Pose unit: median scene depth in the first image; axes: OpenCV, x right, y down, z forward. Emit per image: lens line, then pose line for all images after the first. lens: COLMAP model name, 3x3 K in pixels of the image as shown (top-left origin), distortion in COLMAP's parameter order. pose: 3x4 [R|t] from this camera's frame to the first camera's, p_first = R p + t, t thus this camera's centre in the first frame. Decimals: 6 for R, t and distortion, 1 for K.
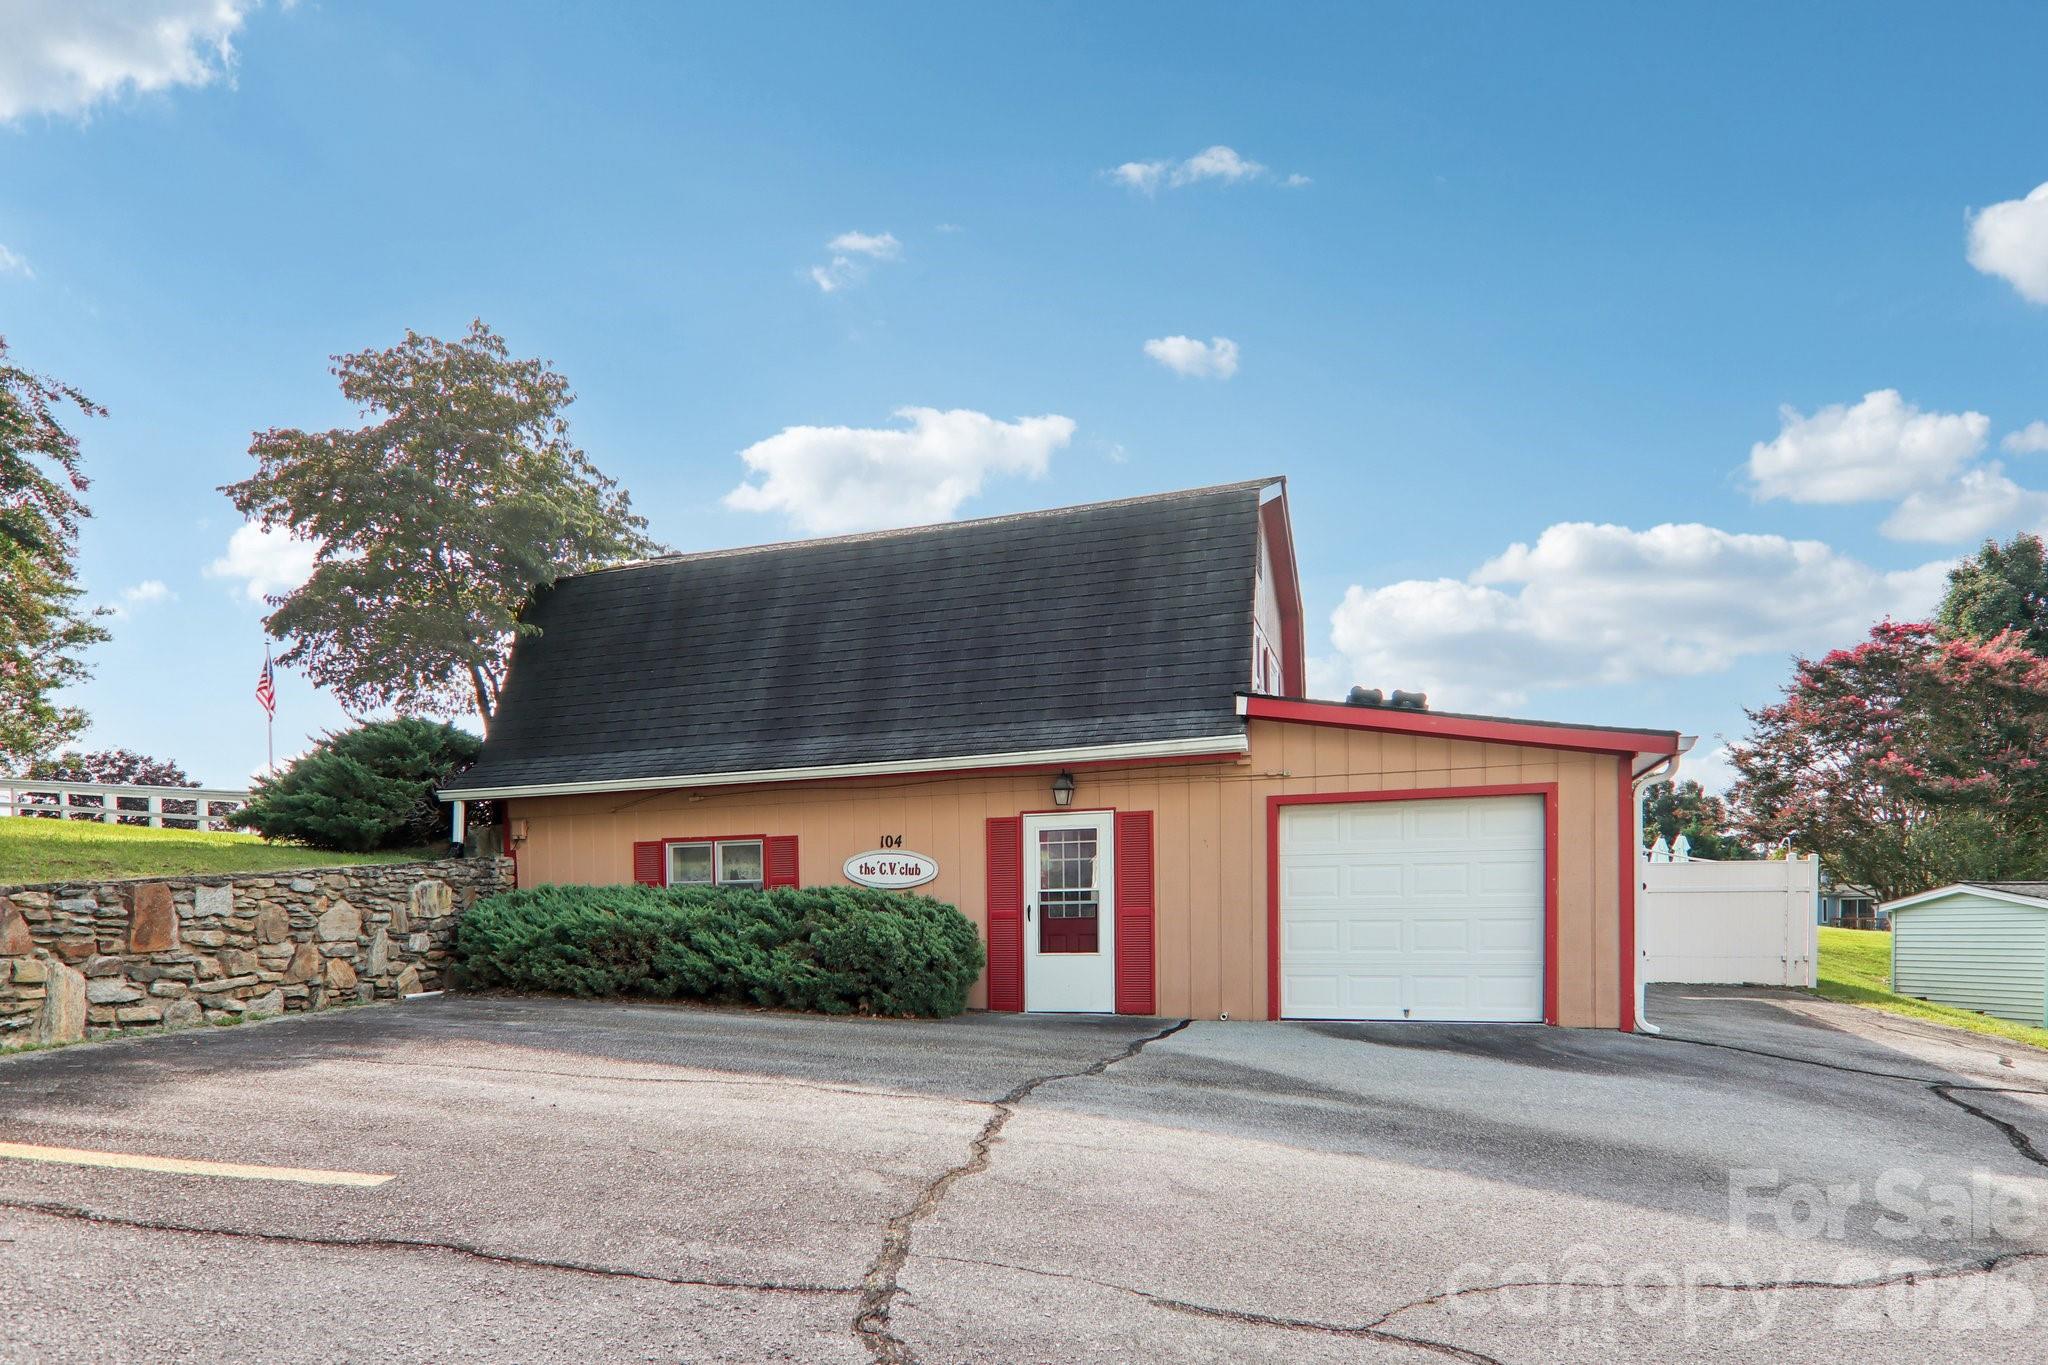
lens RADIAL K [[1248.8, 0, 988.0], [0, 1248.8, 788.7], [0, 0, 1]] dist [0.000766, -0.031413]
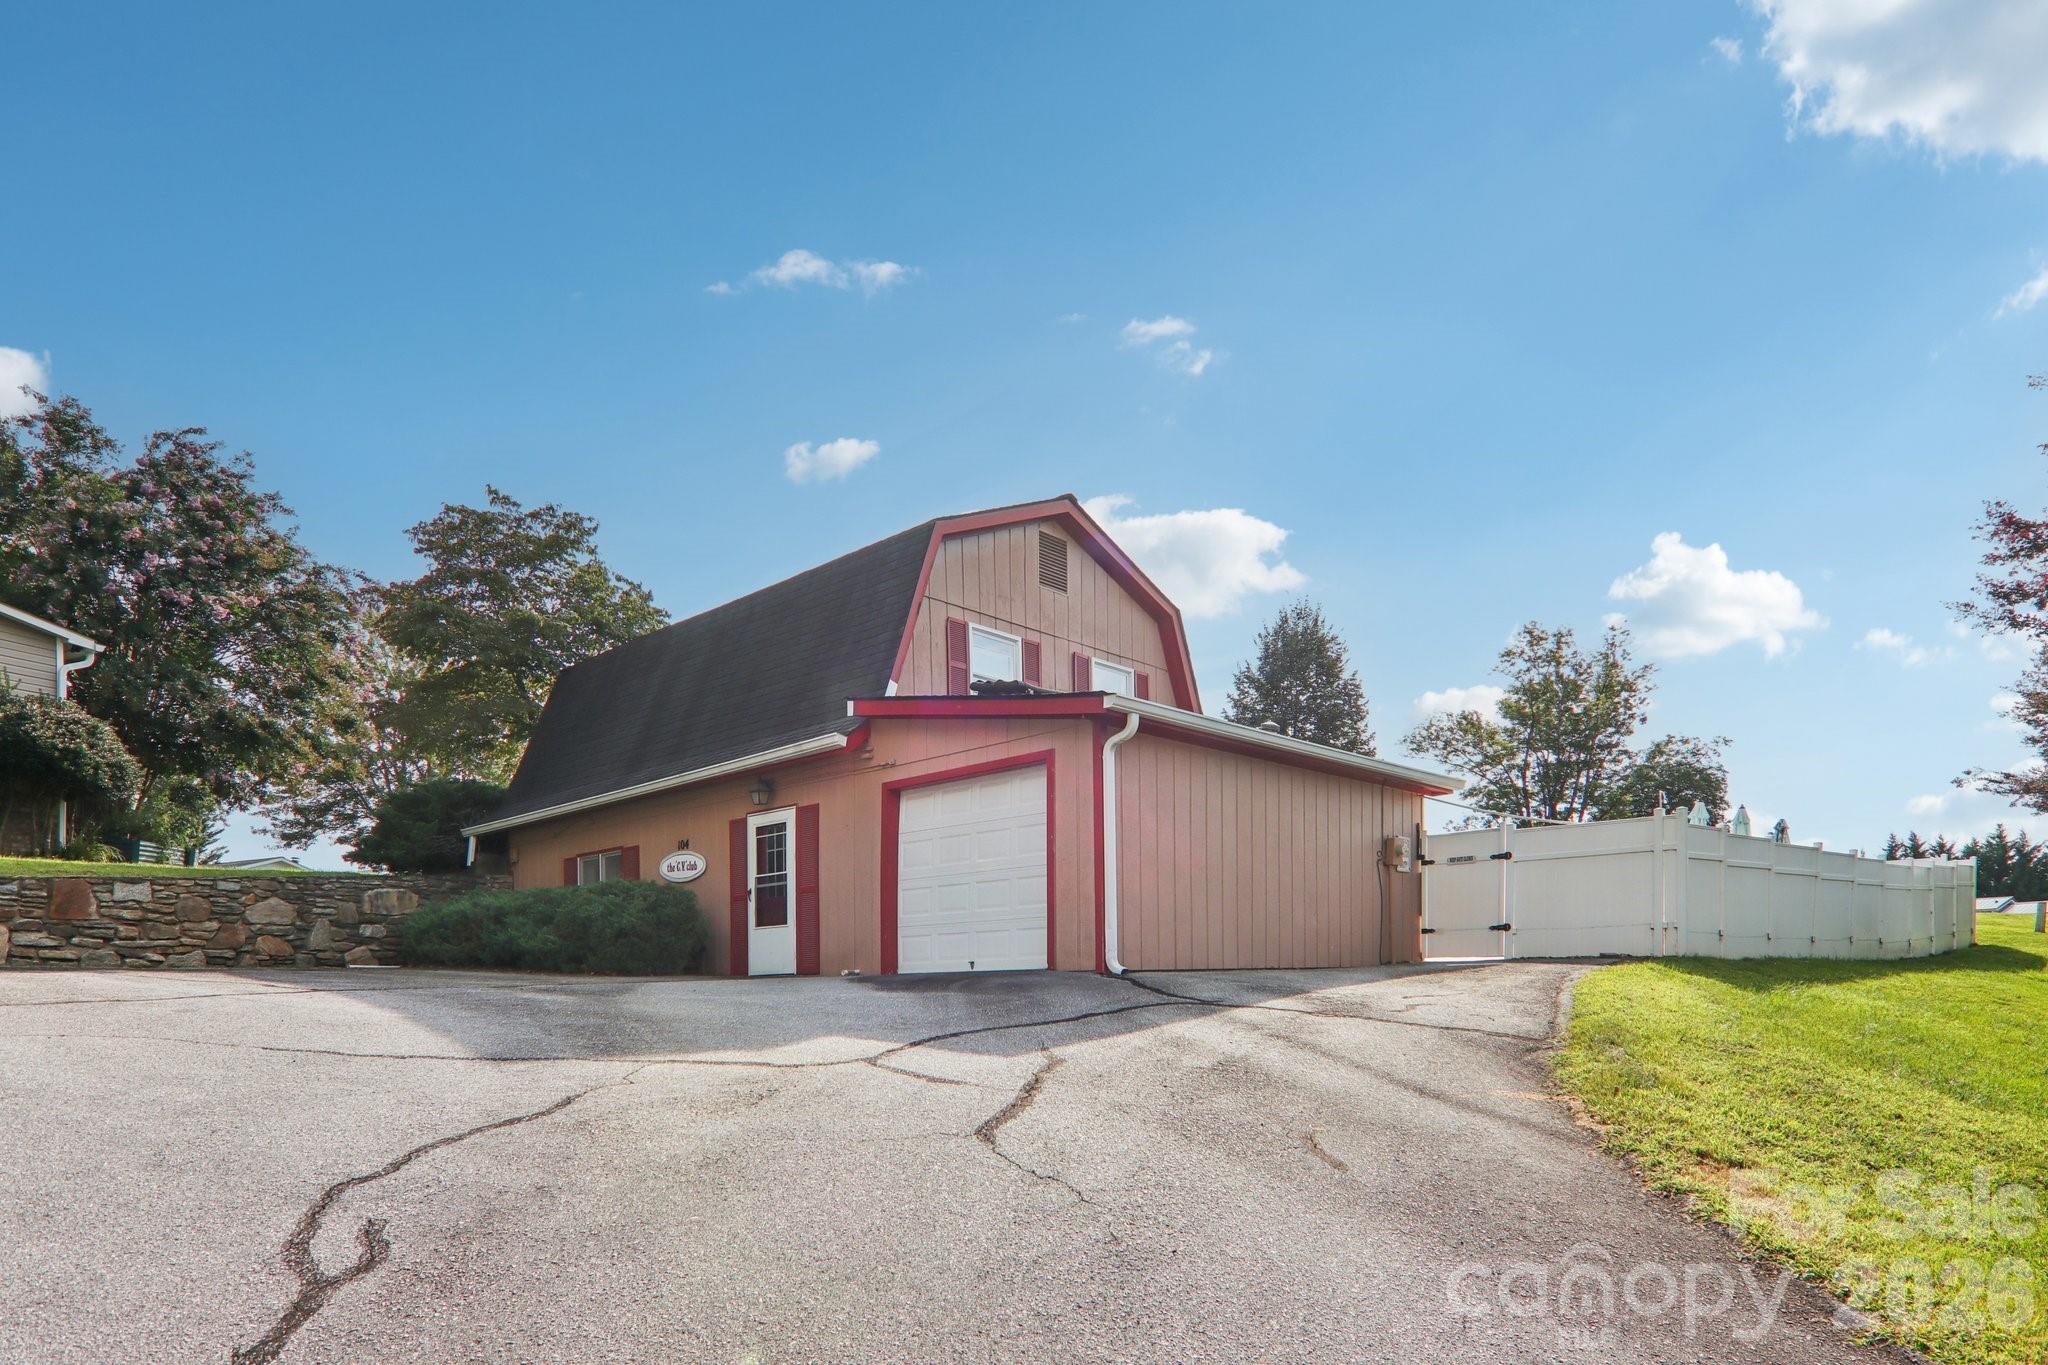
lens RADIAL K [[1248.8, 0, 988.0], [0, 1248.8, 788.7], [0, 0, 1]] dist [0.000766, -0.031413]
pose [[0.909746, -0.076448, -0.408065, 0.768378], [0.059145, 0.996740, -0.054874, 0.078457], [0.410930, 0.025787, 0.911302, -0.024168]]
